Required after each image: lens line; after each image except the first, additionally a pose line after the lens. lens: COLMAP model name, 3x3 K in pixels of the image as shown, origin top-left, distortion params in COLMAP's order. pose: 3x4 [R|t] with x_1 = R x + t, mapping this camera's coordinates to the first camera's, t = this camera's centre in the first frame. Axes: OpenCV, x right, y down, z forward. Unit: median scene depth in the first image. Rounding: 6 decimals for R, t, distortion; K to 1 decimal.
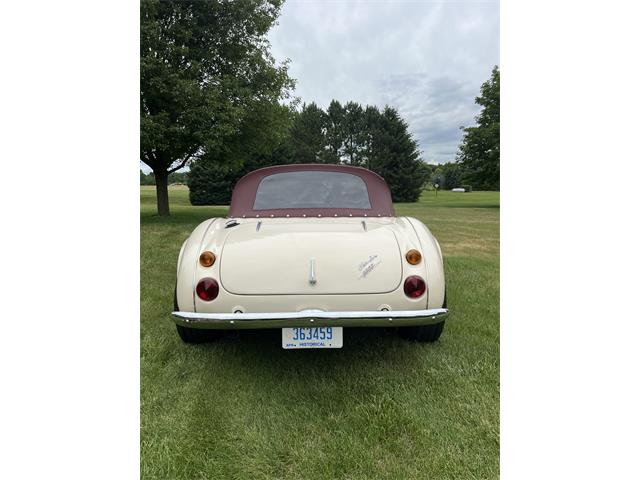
lens RADIAL K [[367.8, 0, 323.5], [0, 367.8, 240.2], [0, 0, 1]] dist [0.003722, -0.023545]
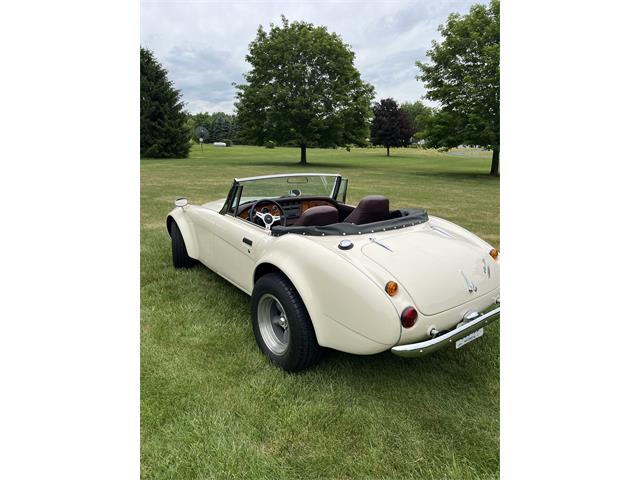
lens RADIAL K [[367.8, 0, 324.5], [0, 367.8, 236.4], [0, 0, 1]] dist [0.003722, -0.023545]
pose [[0.796532, -0.125483, 0.591431, -0.188812], [0.055044, 0.989213, 0.135747, -0.043613], [-0.602086, -0.075573, 0.794847, 0.055004]]
